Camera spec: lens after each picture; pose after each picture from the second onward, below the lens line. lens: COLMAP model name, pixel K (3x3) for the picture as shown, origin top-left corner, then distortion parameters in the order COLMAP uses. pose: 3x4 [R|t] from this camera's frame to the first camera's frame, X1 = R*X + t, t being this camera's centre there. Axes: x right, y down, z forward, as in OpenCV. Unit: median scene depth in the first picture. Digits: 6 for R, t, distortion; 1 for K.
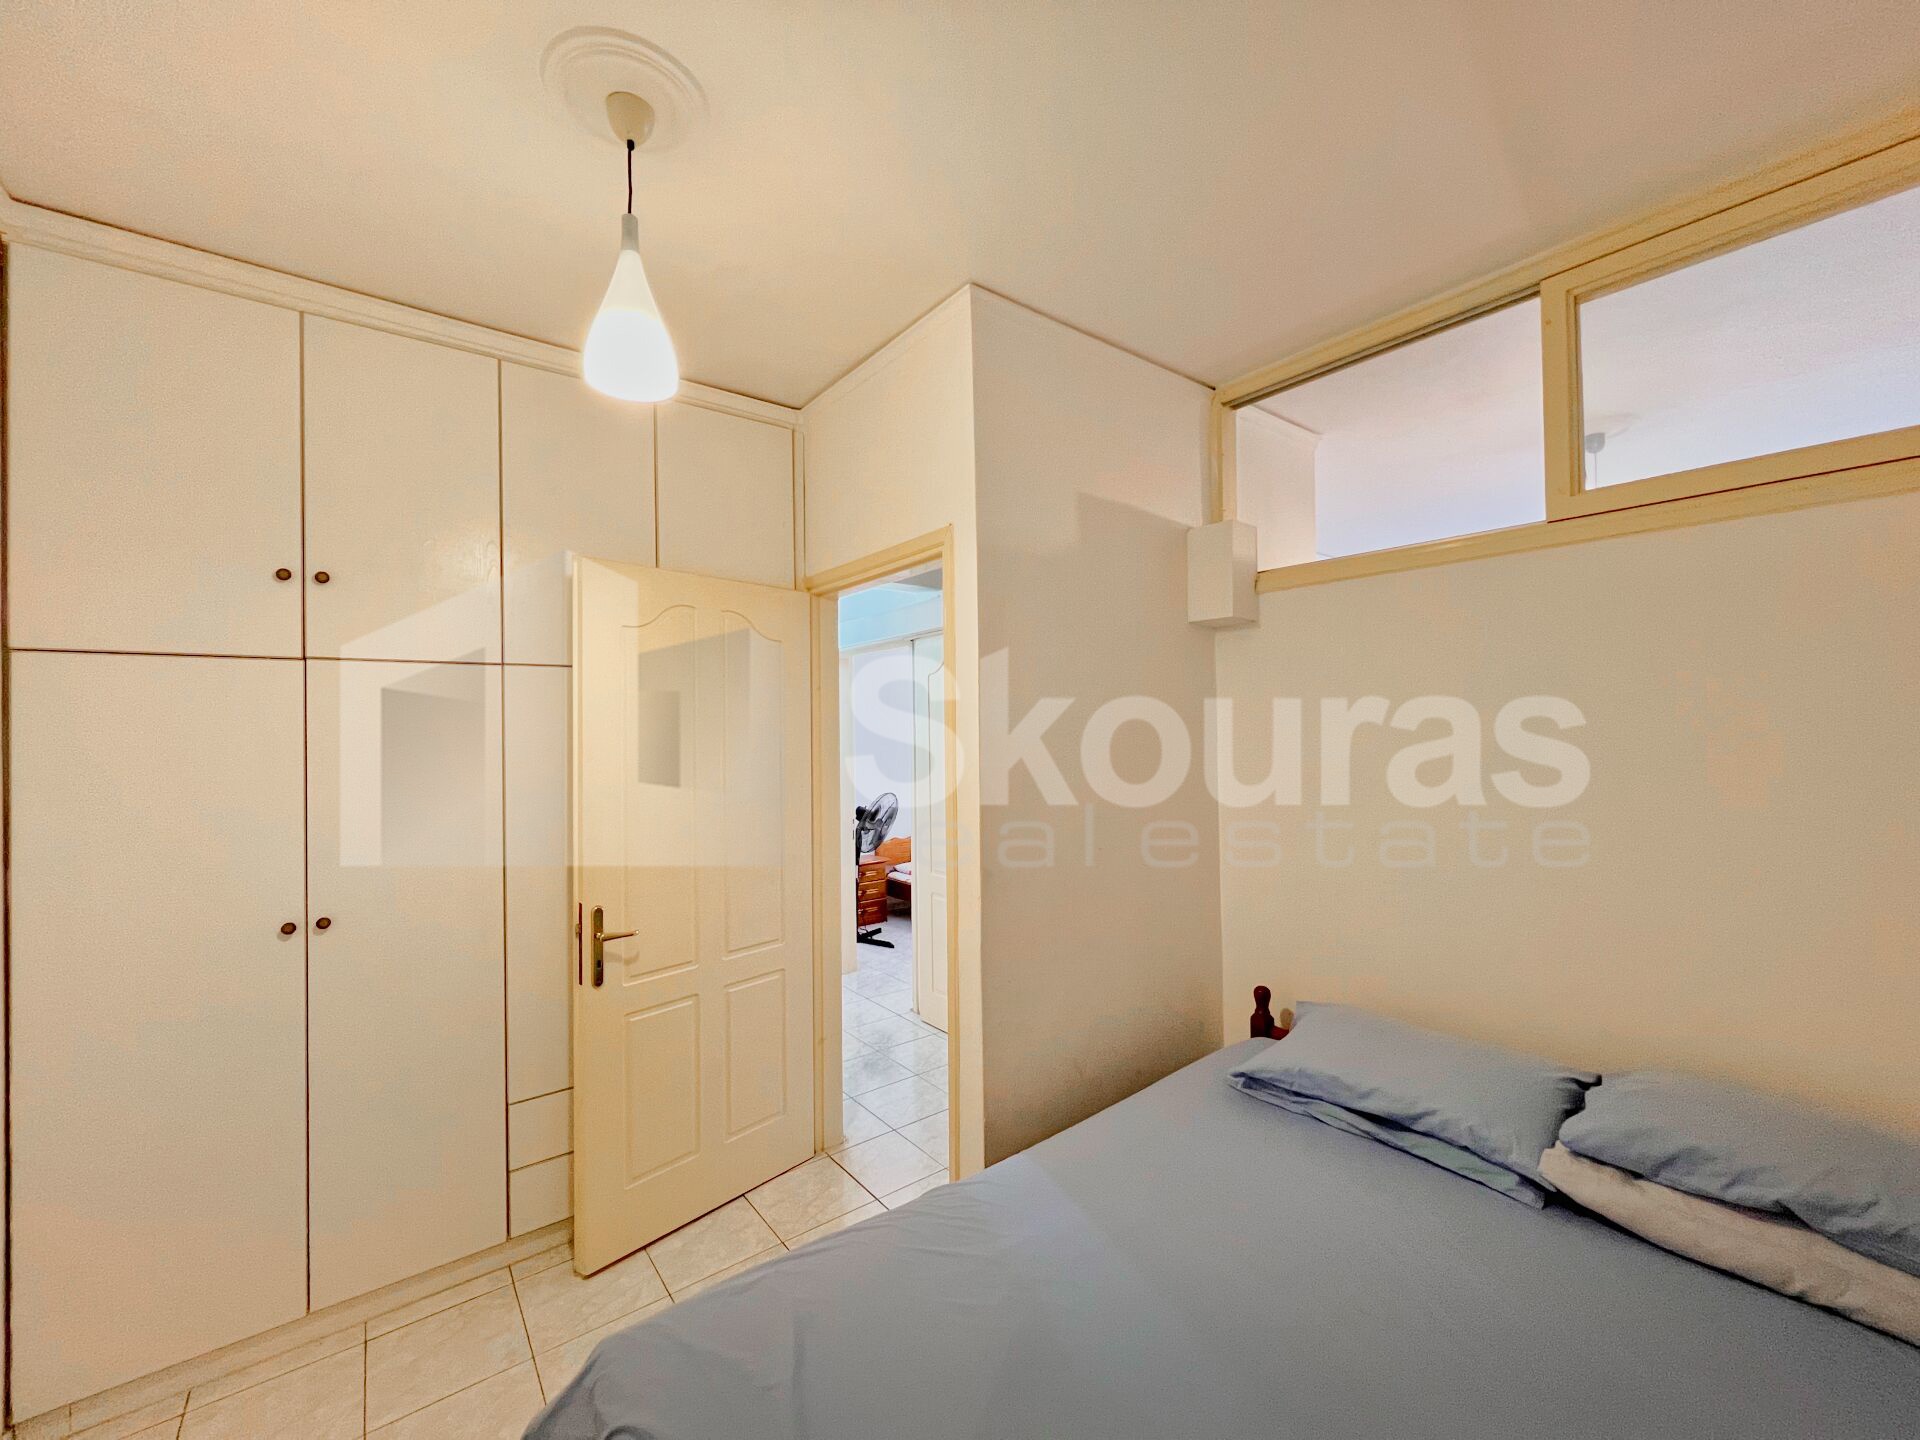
lens RADIAL K [[769.5, 0, 966.9], [0, 769.5, 722.4], [0, 0, 1]] dist [-0.005584, 0.000877]
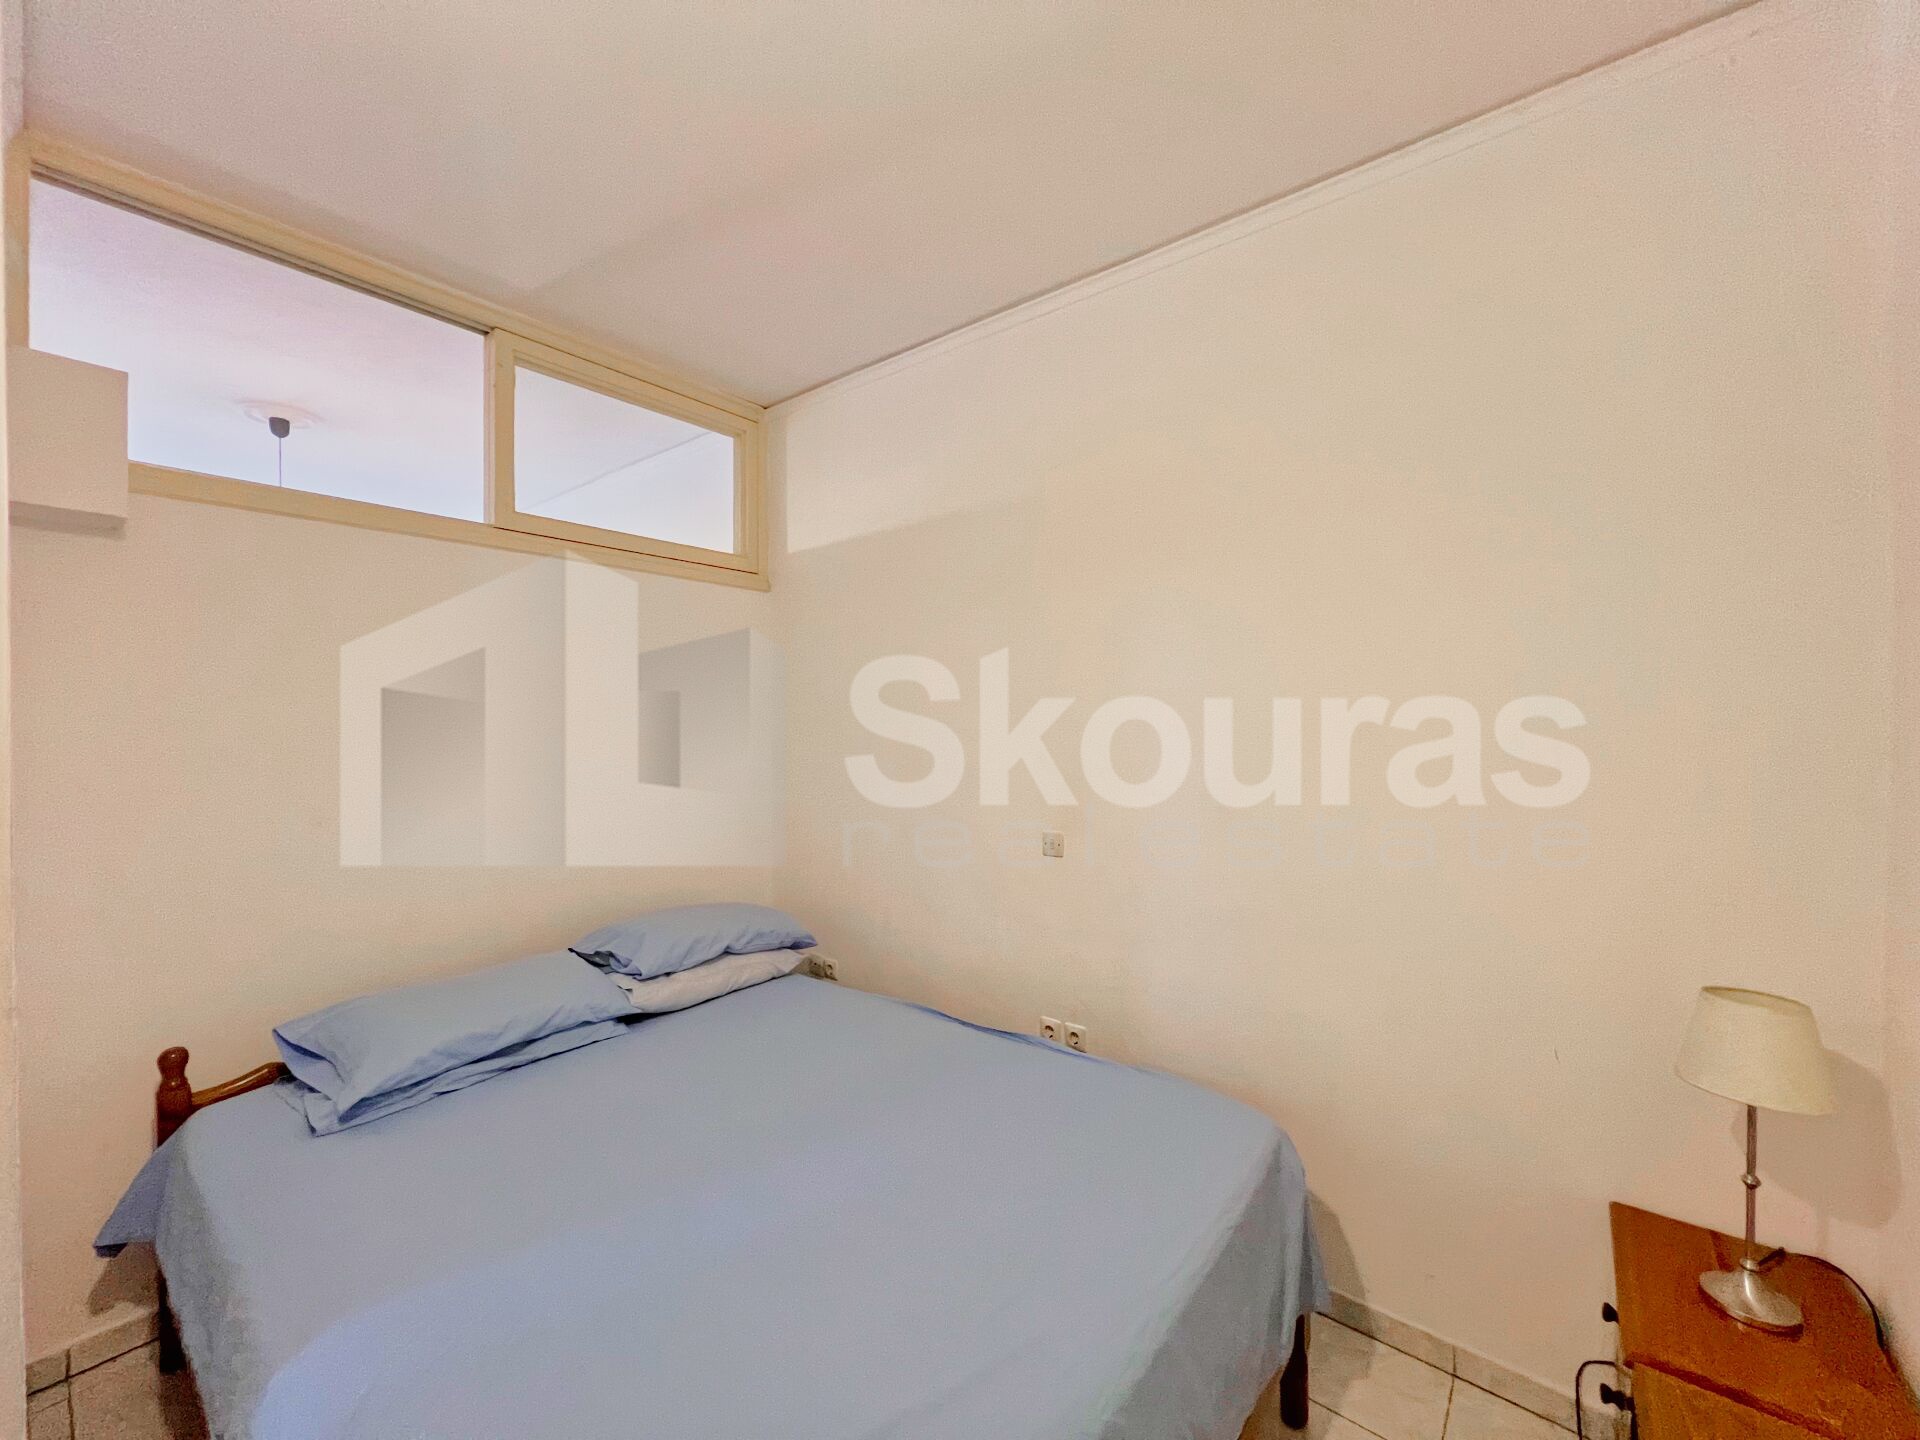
lens RADIAL K [[769.5, 0, 964.7], [0, 769.5, 715.3], [0, 0, 1]] dist [-0.005584, 0.000877]
pose [[-0.220189, 0.000818, 0.975457, -0.697850], [-0.004319, 0.999989, -0.001813, 0.042557], [-0.975448, -0.004612, -0.220183, 0.633326]]
